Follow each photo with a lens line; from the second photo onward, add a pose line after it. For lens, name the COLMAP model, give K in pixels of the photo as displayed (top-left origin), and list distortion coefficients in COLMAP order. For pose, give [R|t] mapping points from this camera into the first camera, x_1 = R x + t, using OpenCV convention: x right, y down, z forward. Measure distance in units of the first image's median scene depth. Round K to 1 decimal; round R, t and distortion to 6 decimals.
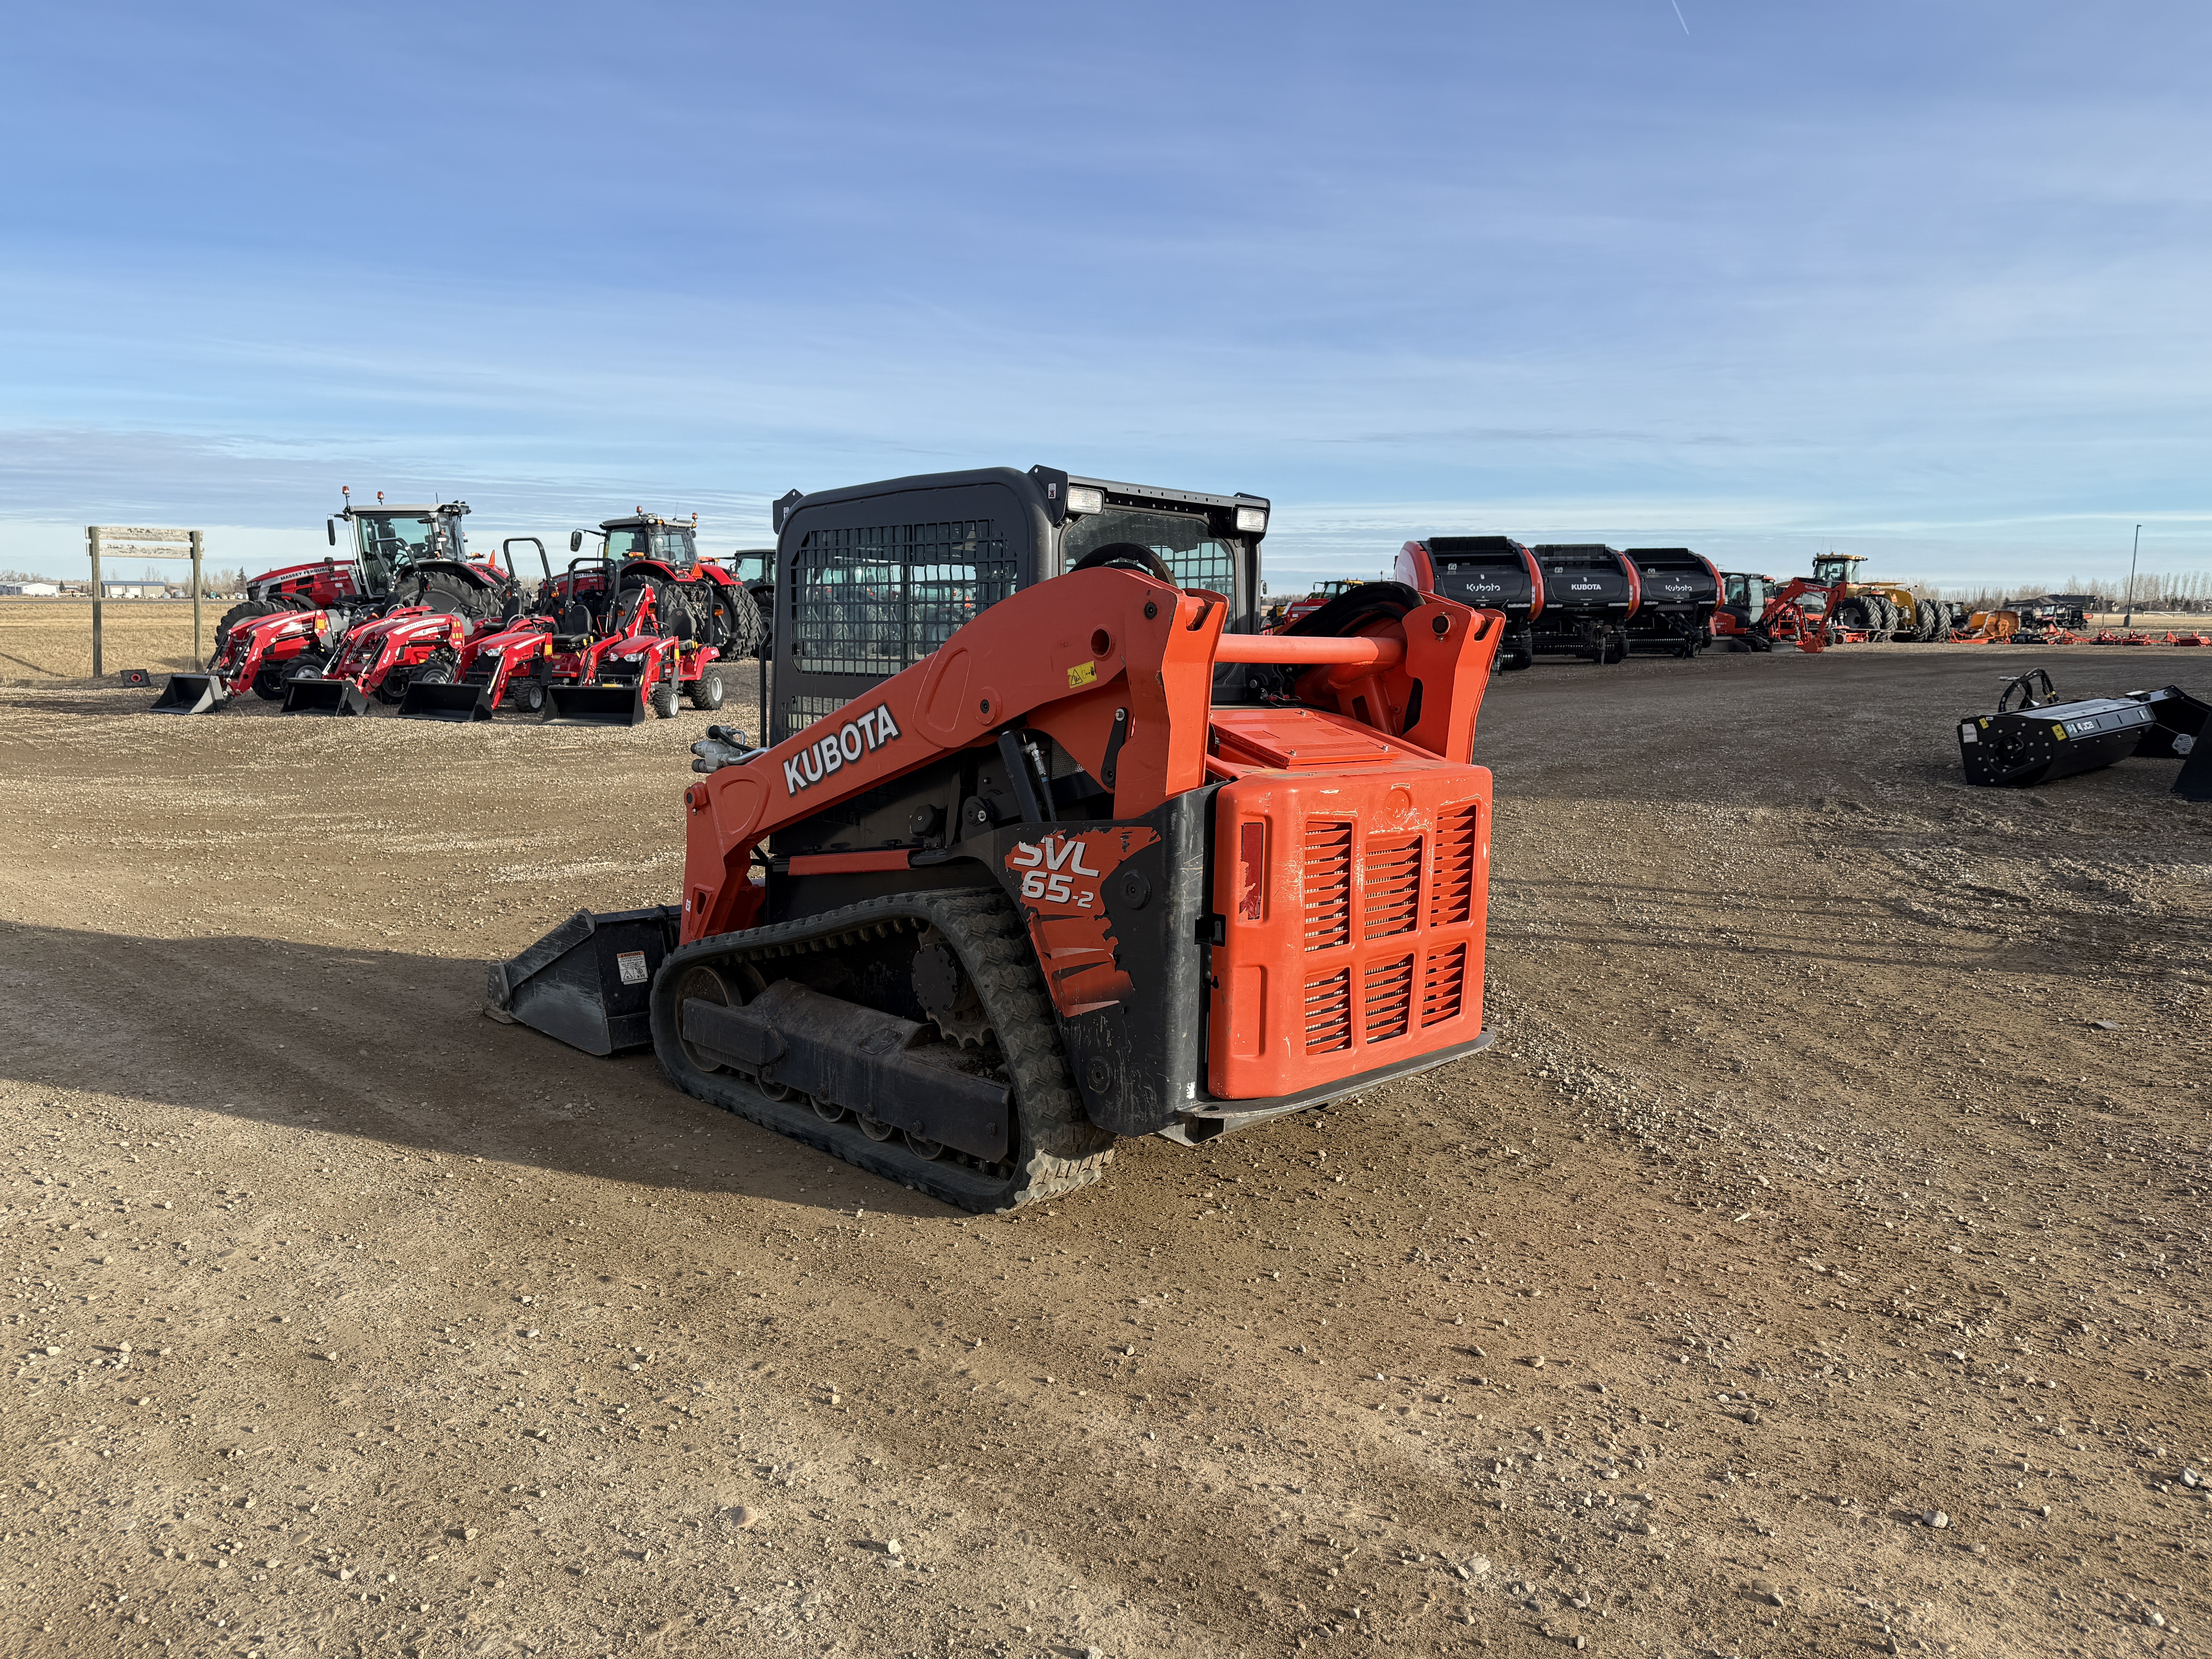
lens RADIAL K [[1547.6, 0, 1113.0], [0, 1547.6, 823.1], [0, 0, 1]] dist [-0.000070, -0.000790]
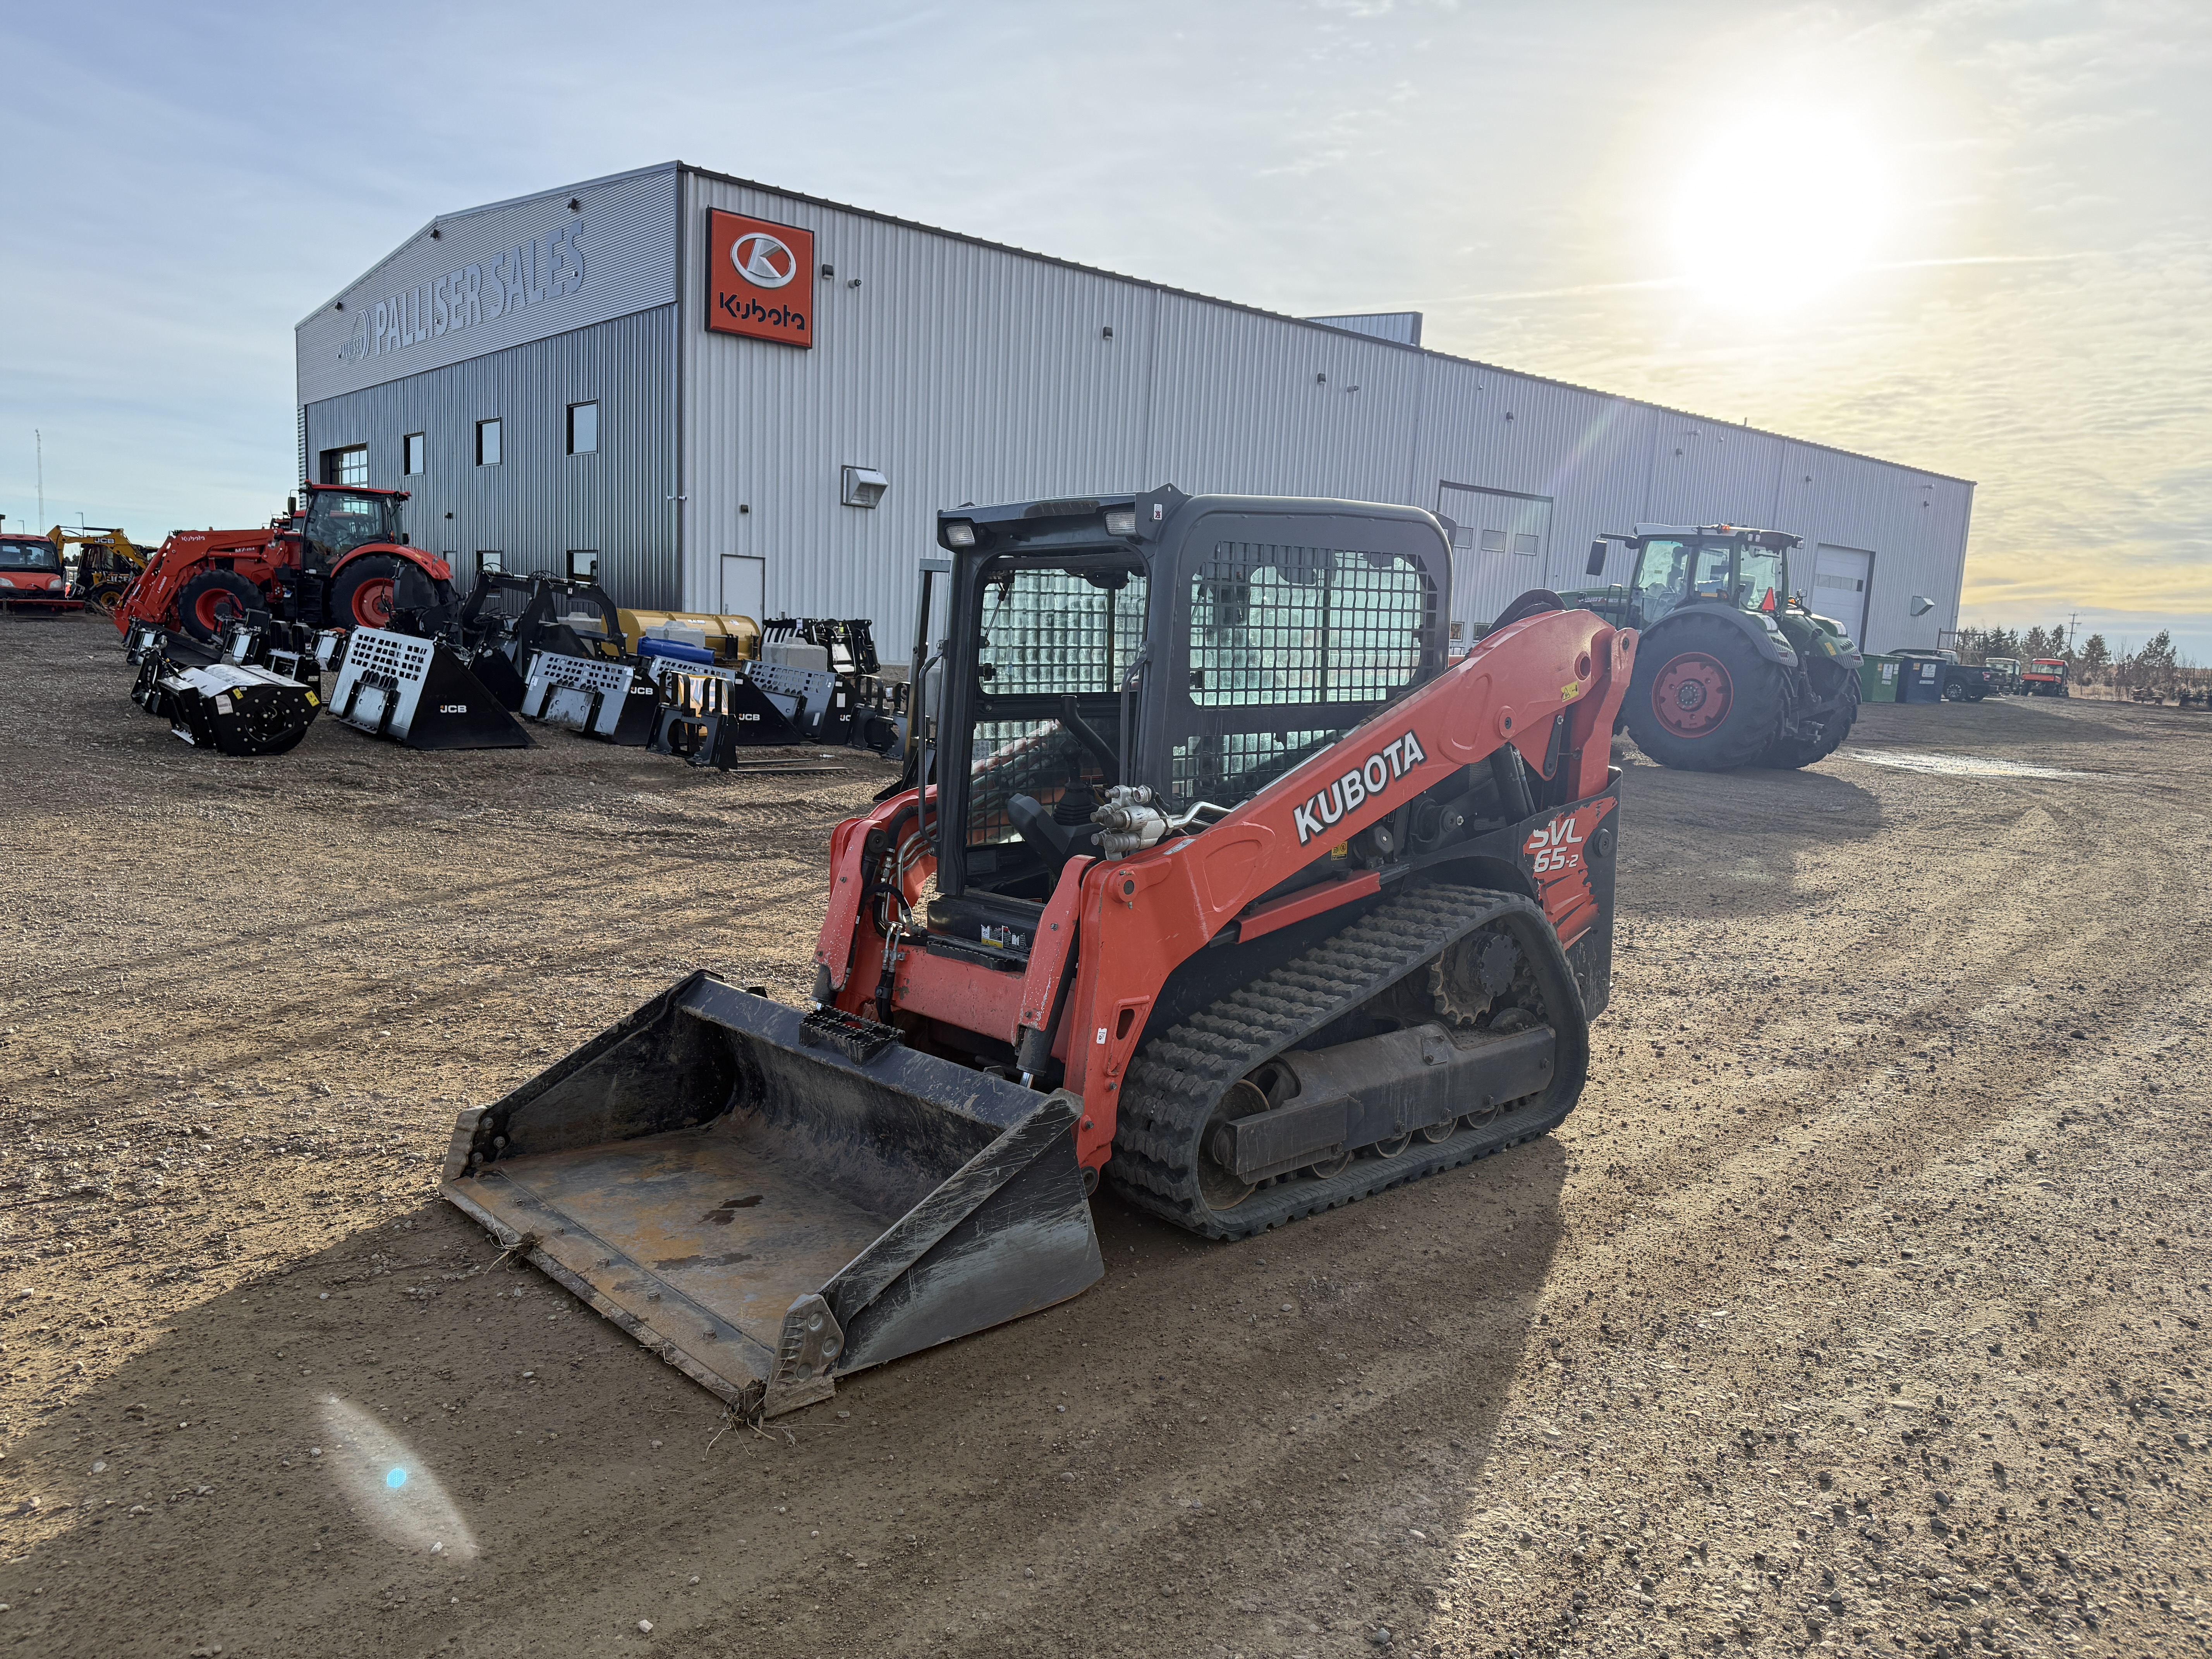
lens RADIAL K [[1547.6, 0, 1116.7], [0, 1547.6, 835.6], [0, 0, 1]] dist [-0.000070, -0.000790]
pose [[0.069927, -0.144334, 0.987055, -1.180008], [0.098312, 0.985657, 0.137164, -0.168077], [-0.992696, 0.087448, 0.083114, 1.111282]]
